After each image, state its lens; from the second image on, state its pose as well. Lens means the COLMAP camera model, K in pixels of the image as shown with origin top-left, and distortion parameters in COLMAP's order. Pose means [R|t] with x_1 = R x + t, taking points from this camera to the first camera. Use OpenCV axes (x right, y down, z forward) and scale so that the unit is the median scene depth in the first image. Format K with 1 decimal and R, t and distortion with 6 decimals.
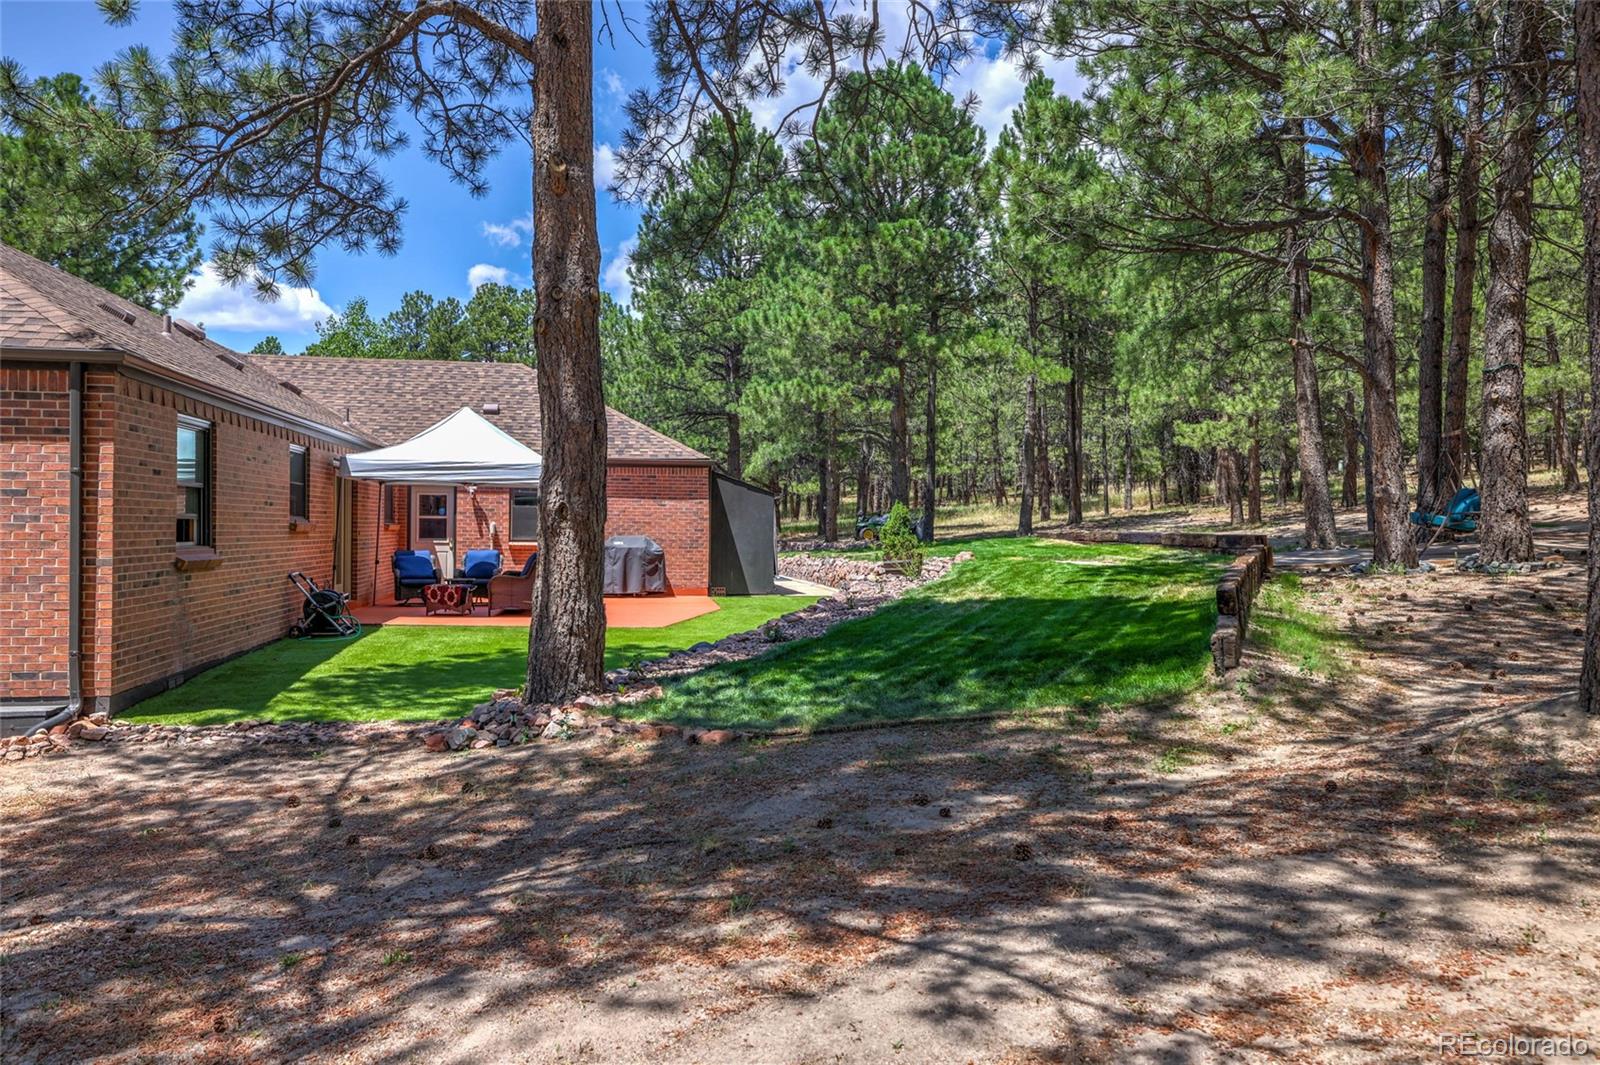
lens RADIAL K [[1229.5, 0, 800.0], [0, 1229.5, 532.5], [0, 0, 1]] dist [0.004472, 0.001271]
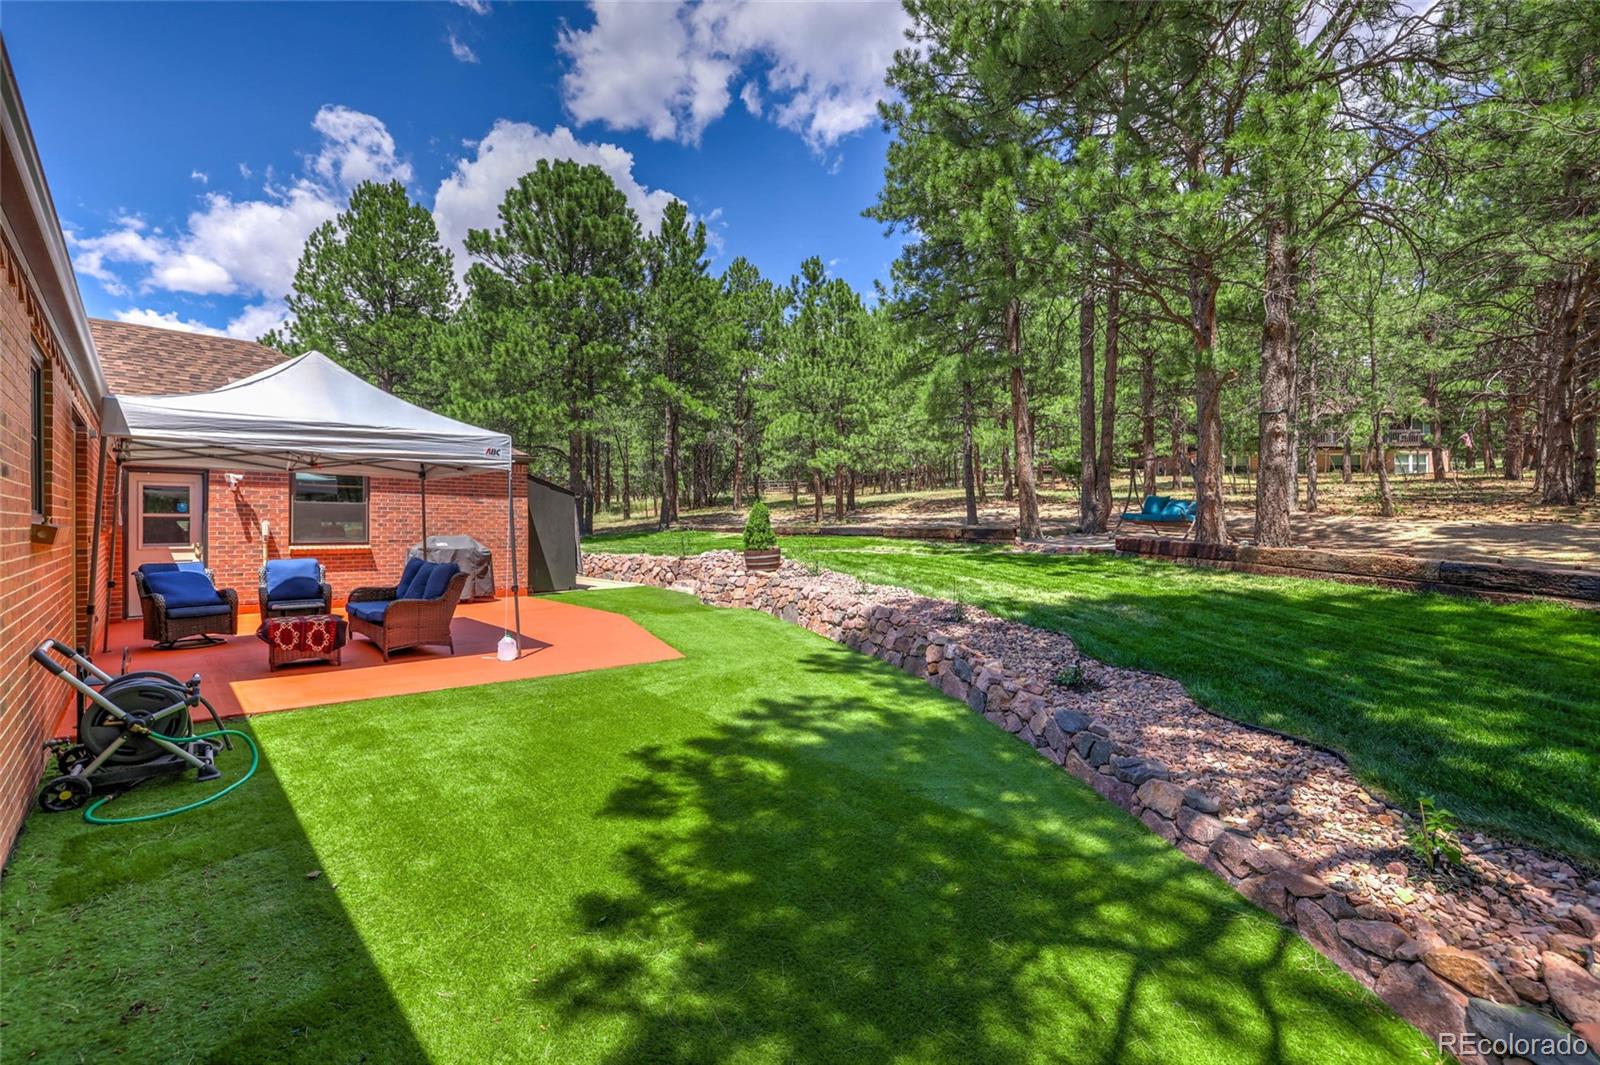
lens RADIAL K [[687.5, 0, 794.5], [0, 687.5, 524.1], [0, 0, 1]] dist [-0.050585, 0.020720]
pose [[0.816904, -0.006493, 0.576737, -0.220145], [0.007474, 0.999972, 0.000672, -0.004524], [-0.576725, 0.003761, 0.816929, 0.443576]]
